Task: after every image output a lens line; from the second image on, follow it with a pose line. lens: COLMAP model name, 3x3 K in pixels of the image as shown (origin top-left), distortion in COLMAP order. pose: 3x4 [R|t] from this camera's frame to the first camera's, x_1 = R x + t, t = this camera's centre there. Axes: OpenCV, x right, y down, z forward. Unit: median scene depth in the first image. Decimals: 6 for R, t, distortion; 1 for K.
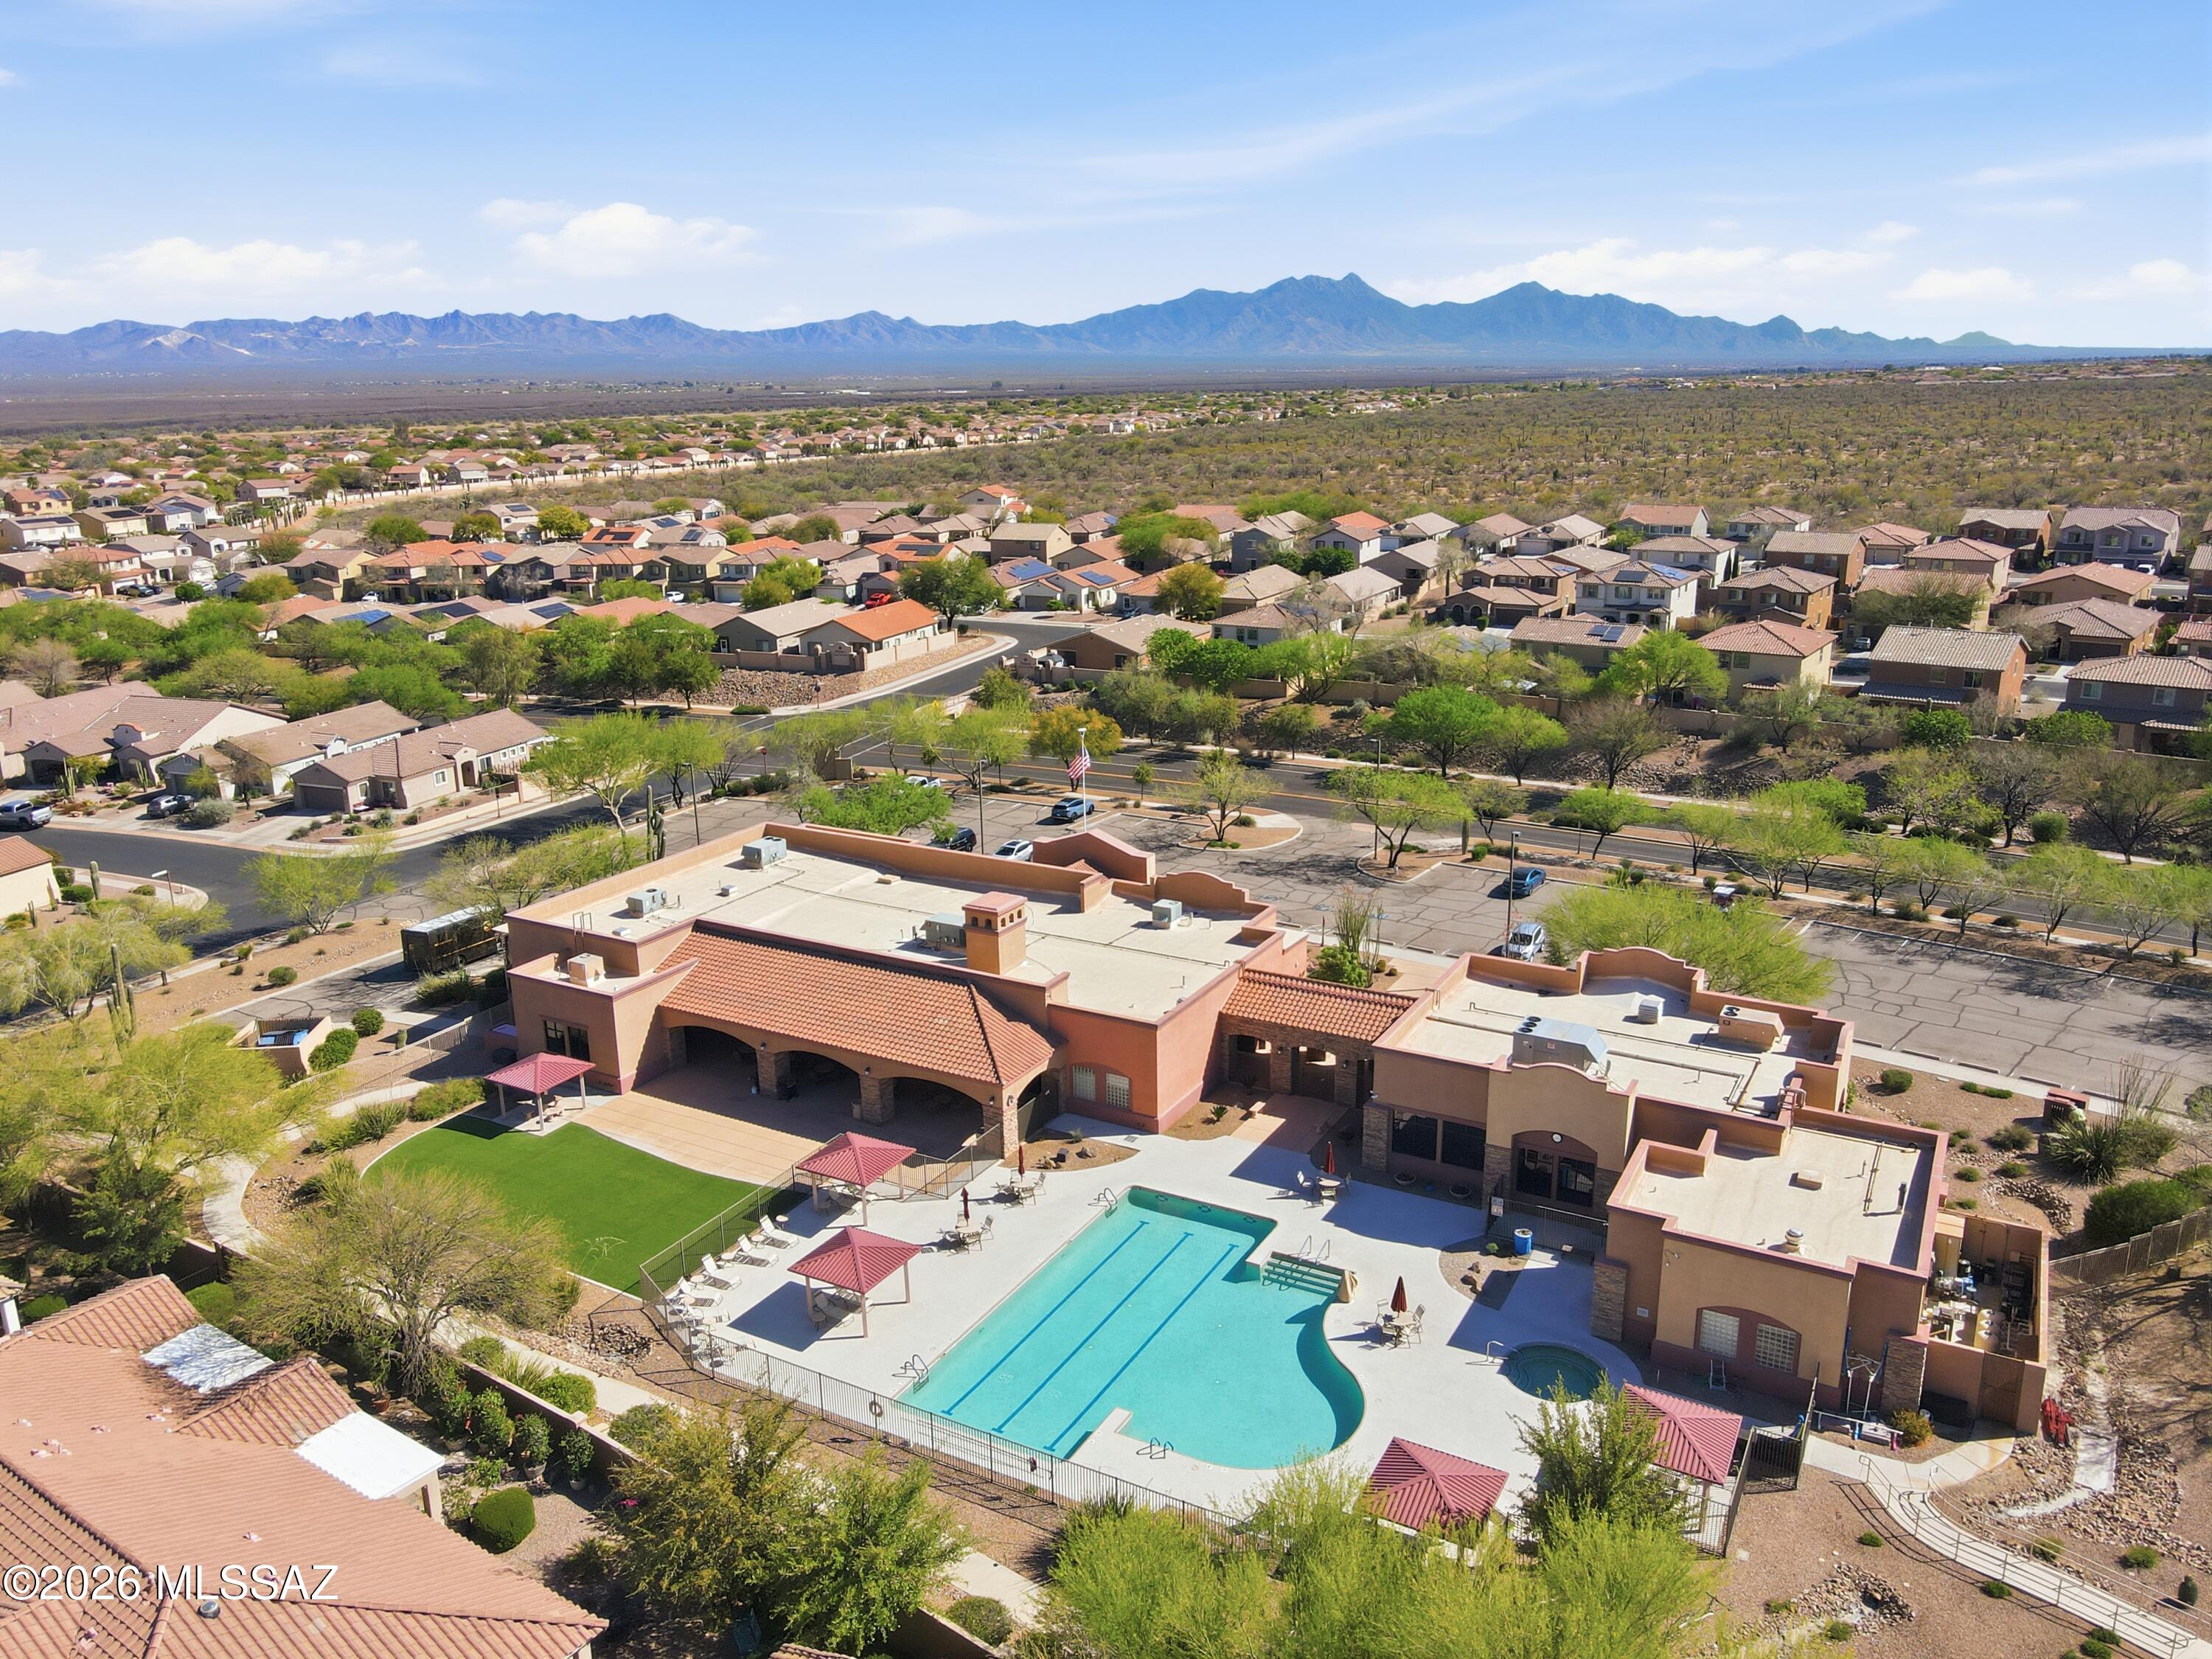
lens RADIAL K [[1567.2, 0, 1106.0], [0, 1567.2, 829.5], [0, 0, 1]] dist [0.008565, 0.003927]
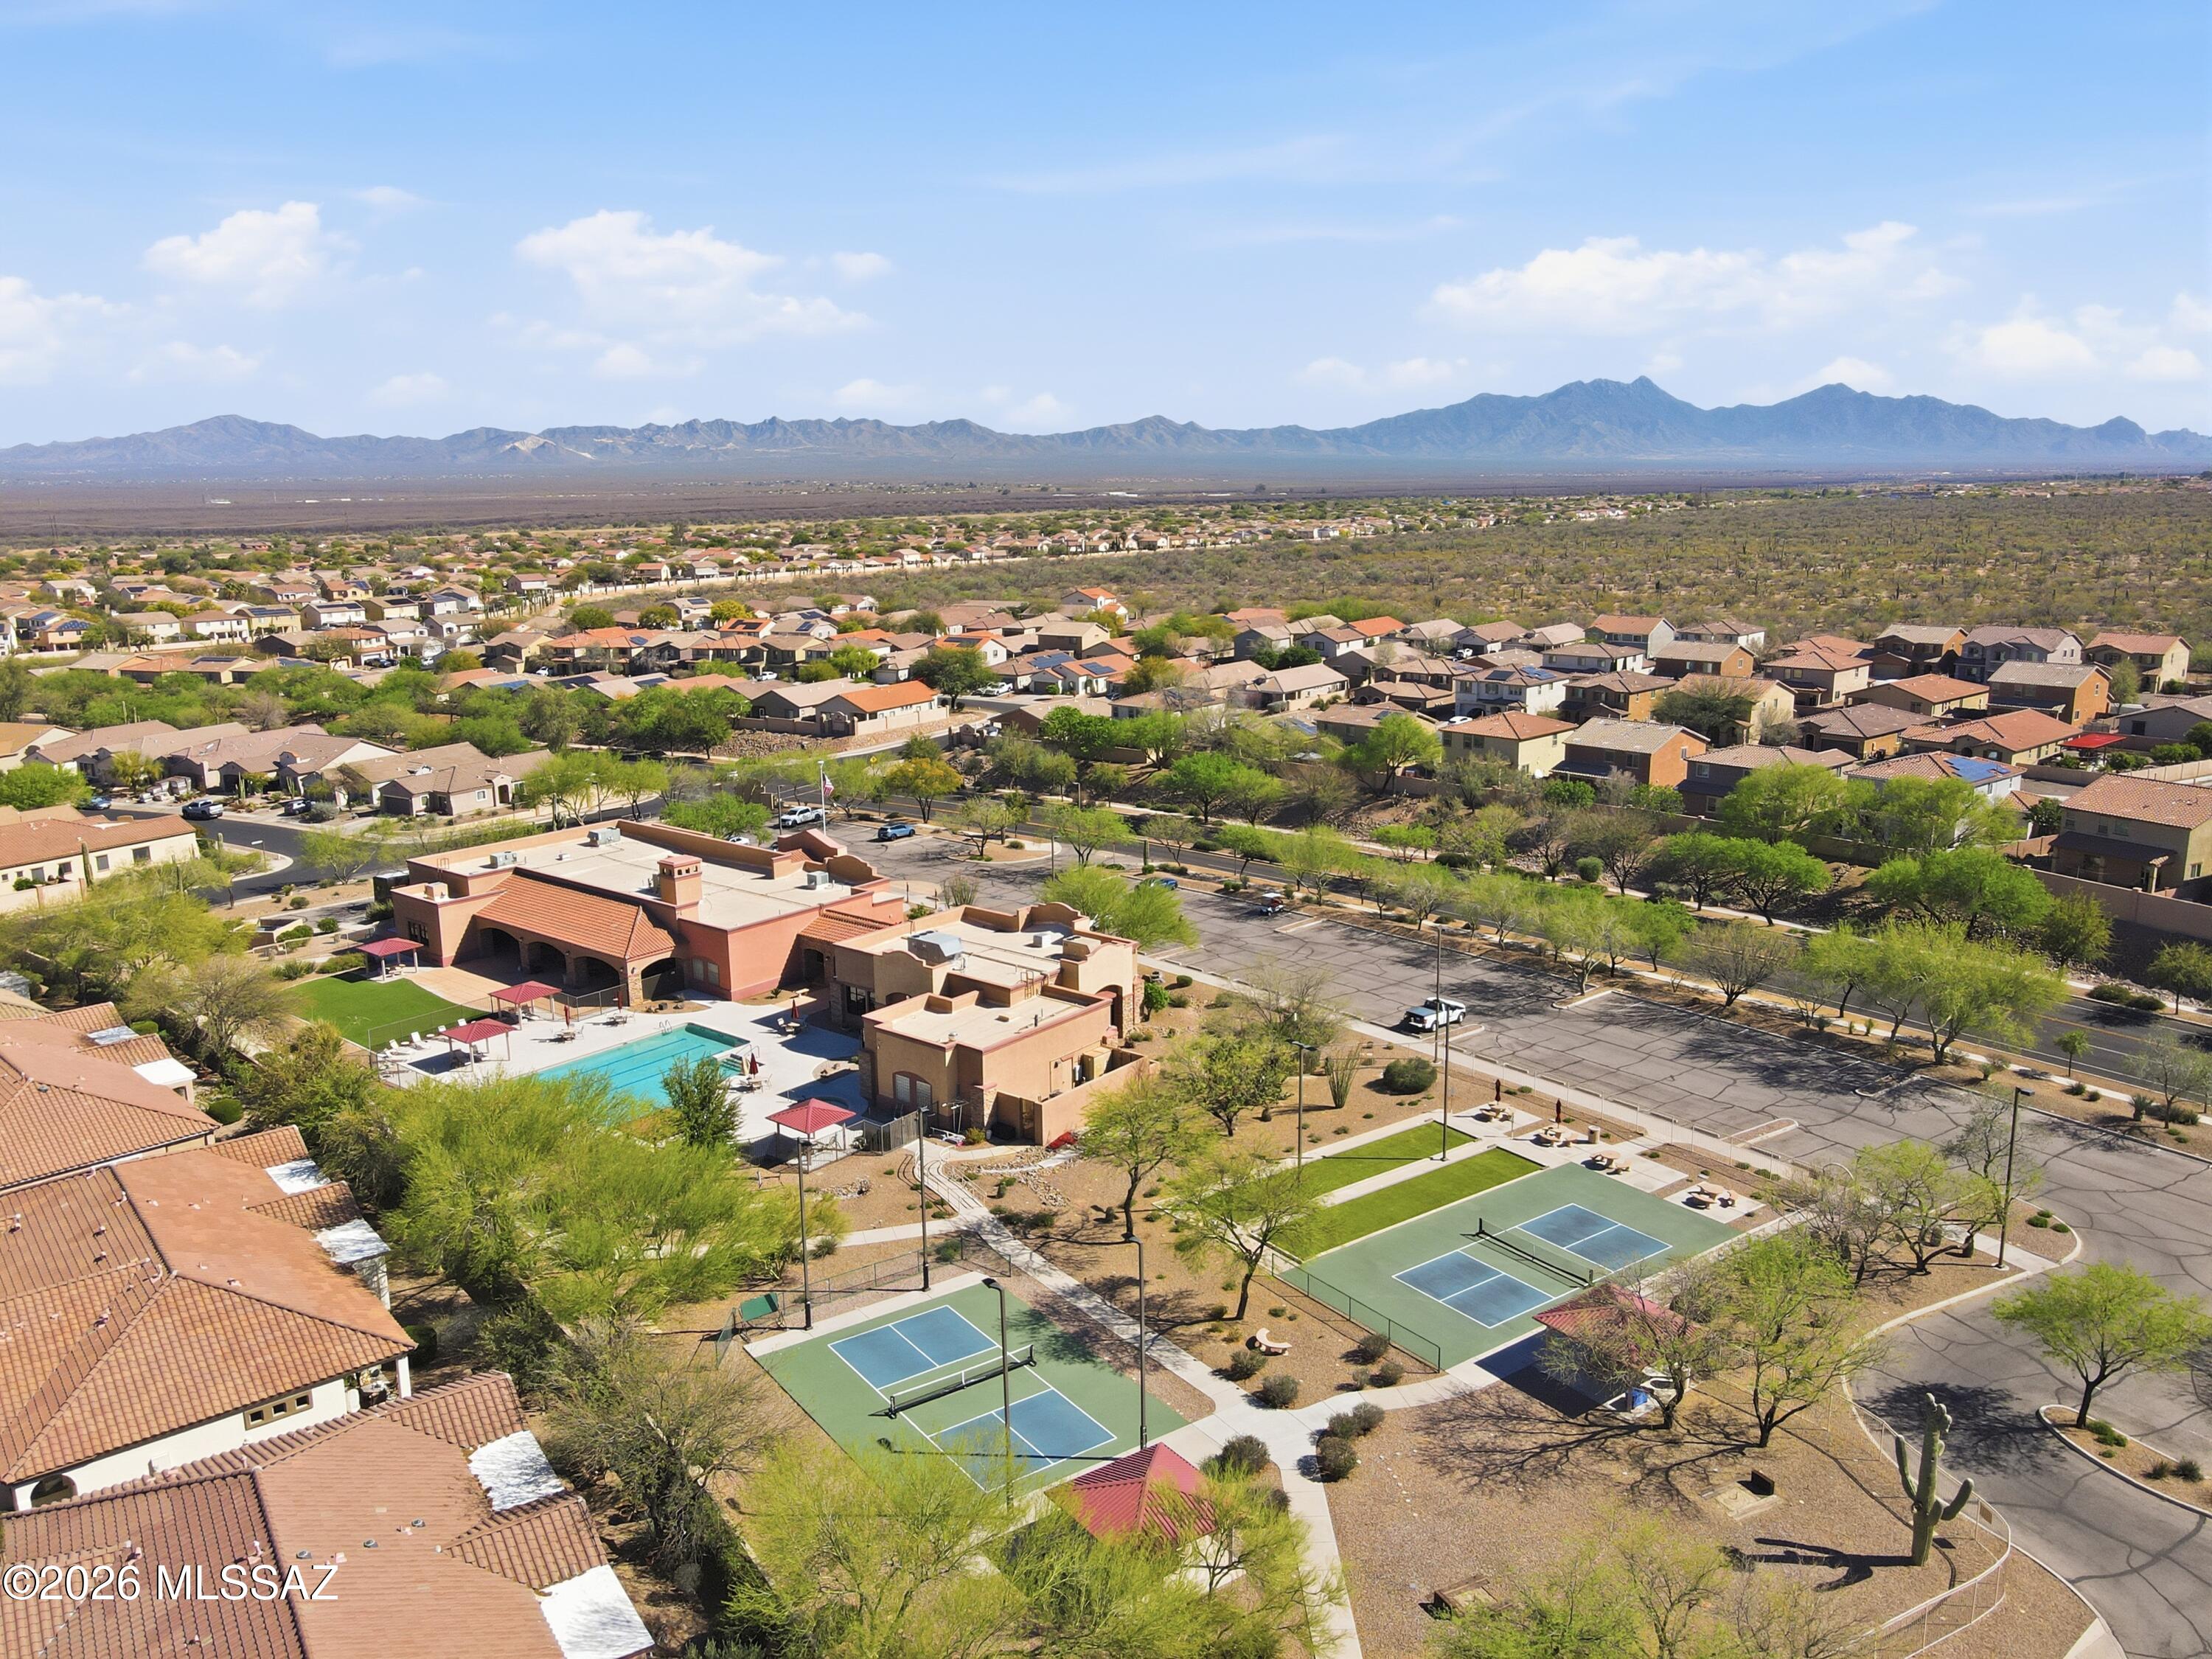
lens RADIAL K [[1550.6, 0, 1106.0], [0, 1550.6, 829.5], [0, 0, 1]] dist [-0.001075, 0.007660]
pose [[0.986777, 0.039156, -0.157280, 0.234578], [-0.048434, 0.997278, -0.055596, 0.032351], [0.154675, 0.062479, 0.985988, -0.182079]]
